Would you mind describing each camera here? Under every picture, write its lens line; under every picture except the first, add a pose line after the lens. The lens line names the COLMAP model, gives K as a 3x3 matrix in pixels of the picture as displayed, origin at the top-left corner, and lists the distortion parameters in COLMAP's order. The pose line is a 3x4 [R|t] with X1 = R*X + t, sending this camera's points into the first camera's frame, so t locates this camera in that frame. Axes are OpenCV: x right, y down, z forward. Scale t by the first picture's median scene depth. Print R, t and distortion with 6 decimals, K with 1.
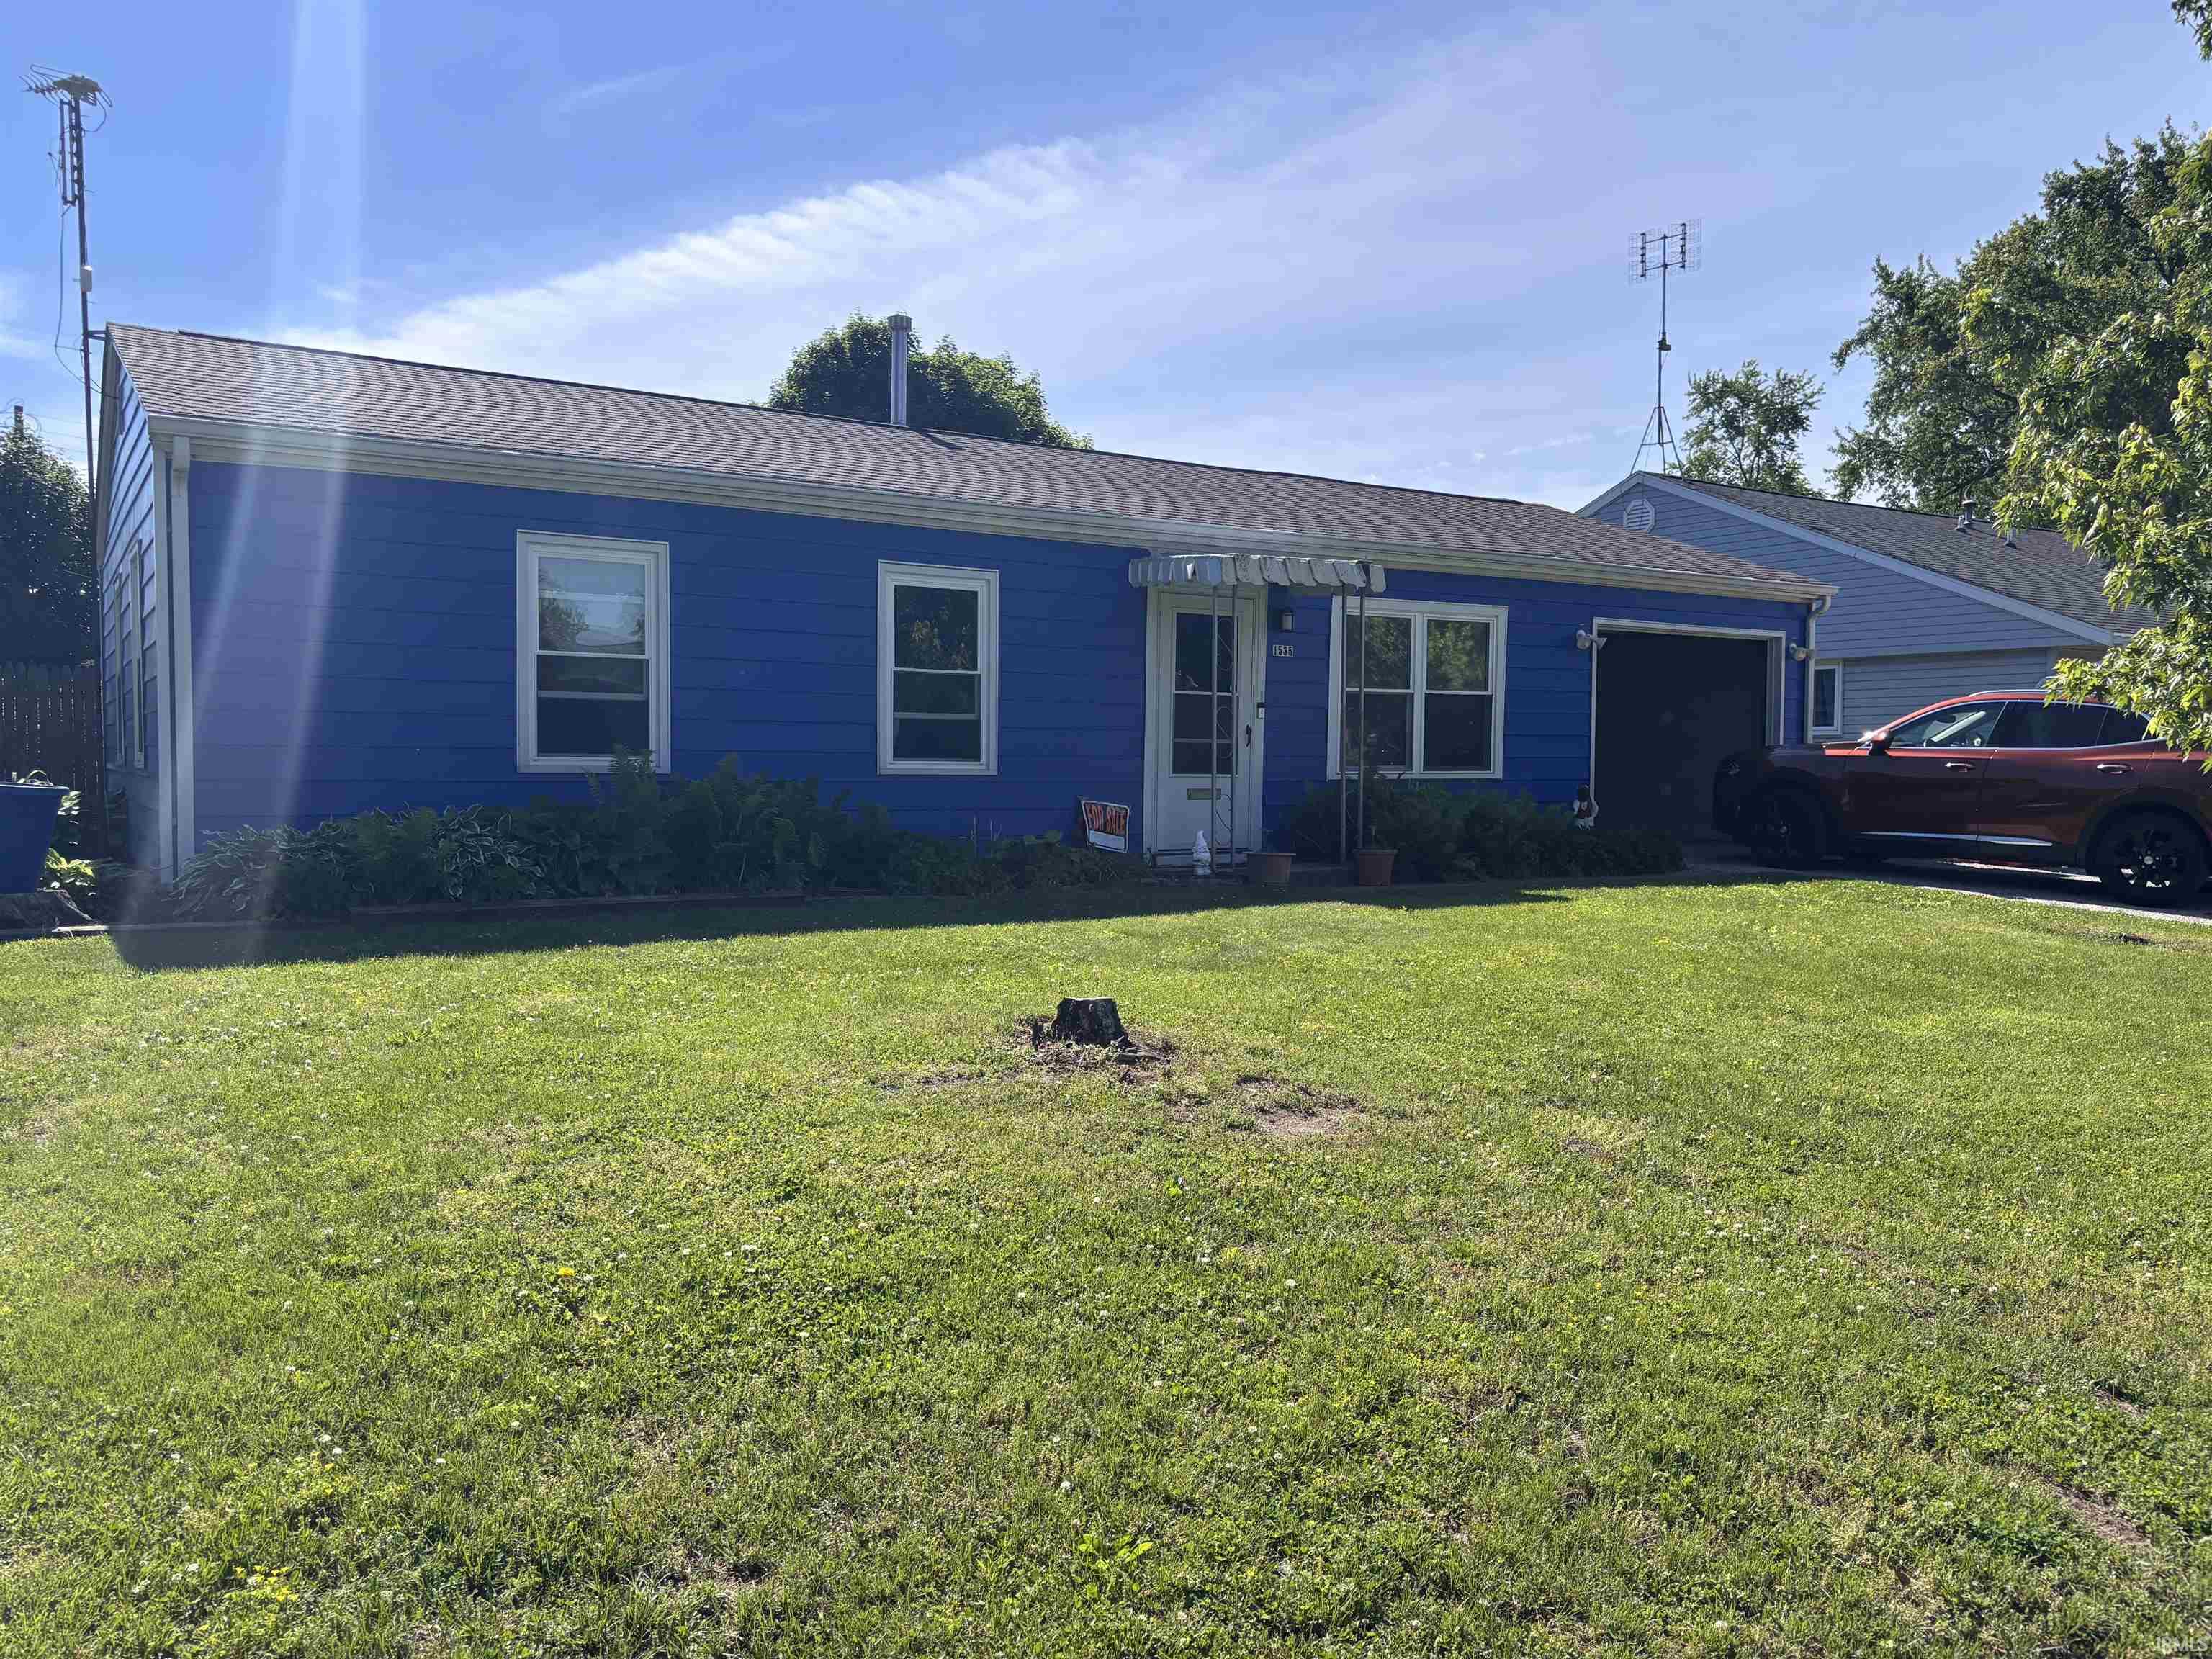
lens RADIAL K [[1684.5, 0, 1106.0], [0, 1684.5, 829.5], [0, 0, 1]] dist [0.101934, -0.121420]
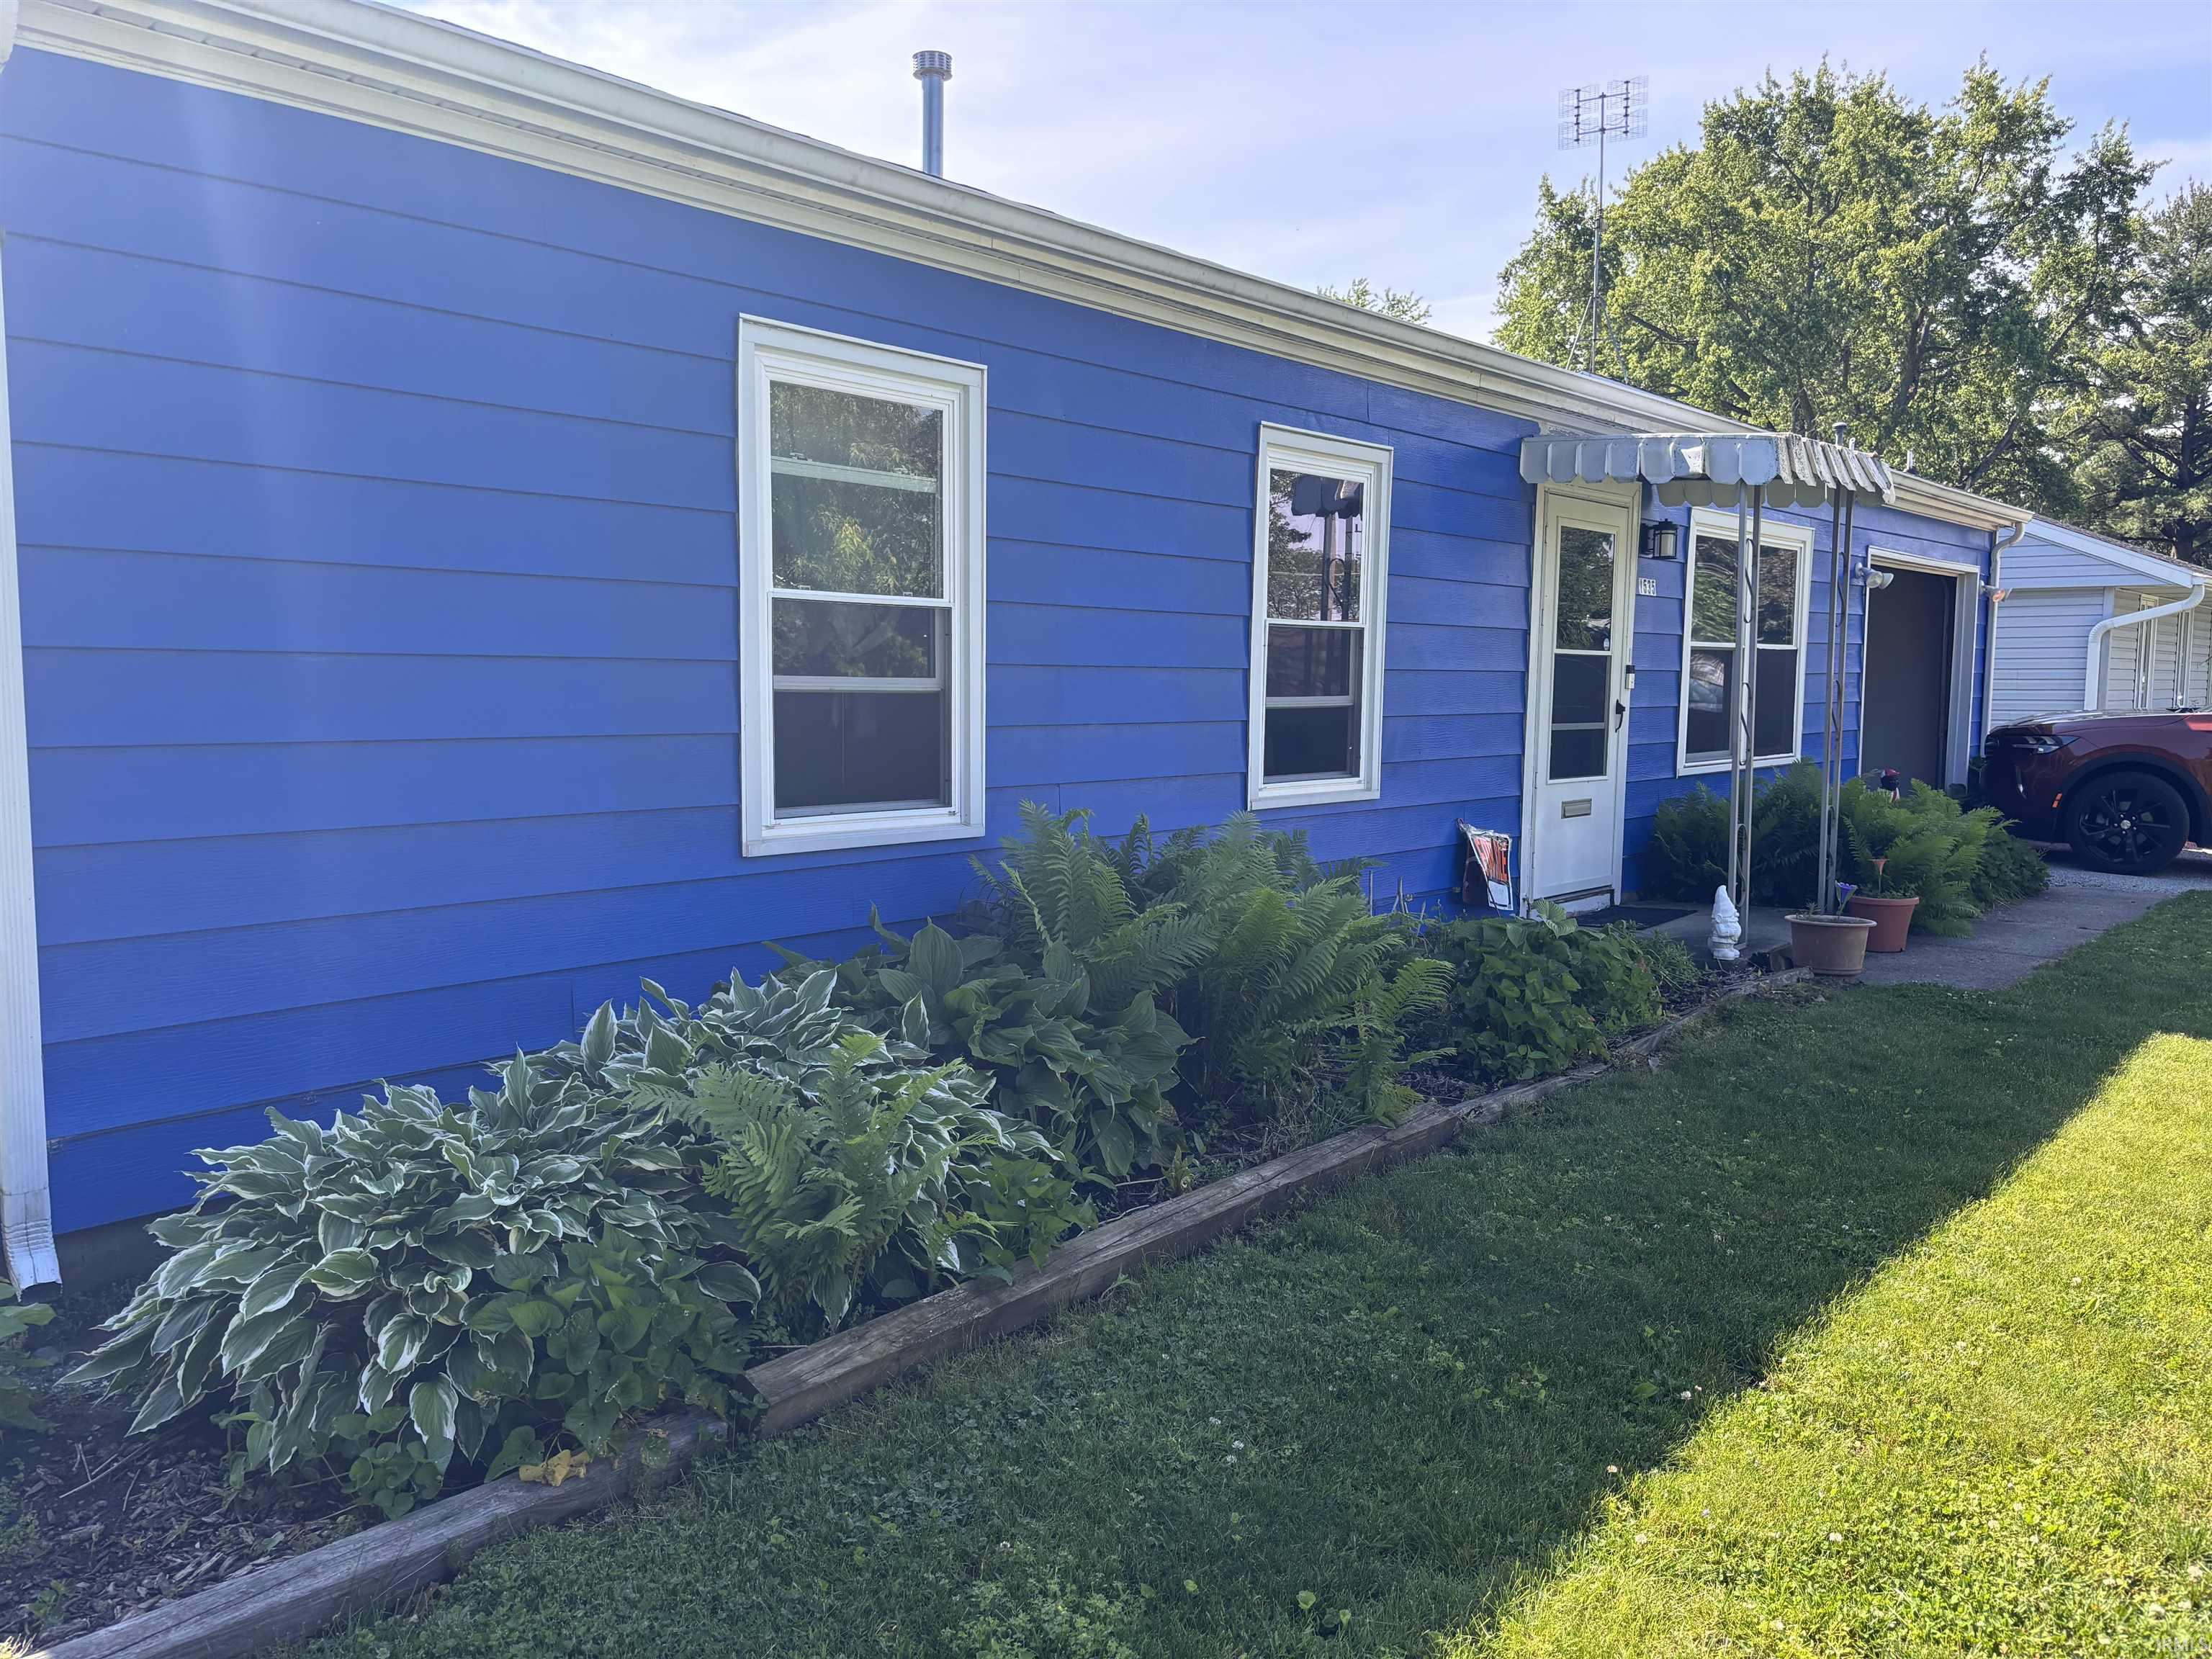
lens RADIAL K [[1676.2, 0, 1106.0], [0, 1676.2, 829.5], [0, 0, 1]] dist [0.030733, 0.000957]
pose [[0.955166, -0.029991, 0.294549, -0.280529], [0.013994, 0.998318, 0.056270, -0.047470], [-0.295741, -0.049625, 0.953978, 0.396299]]
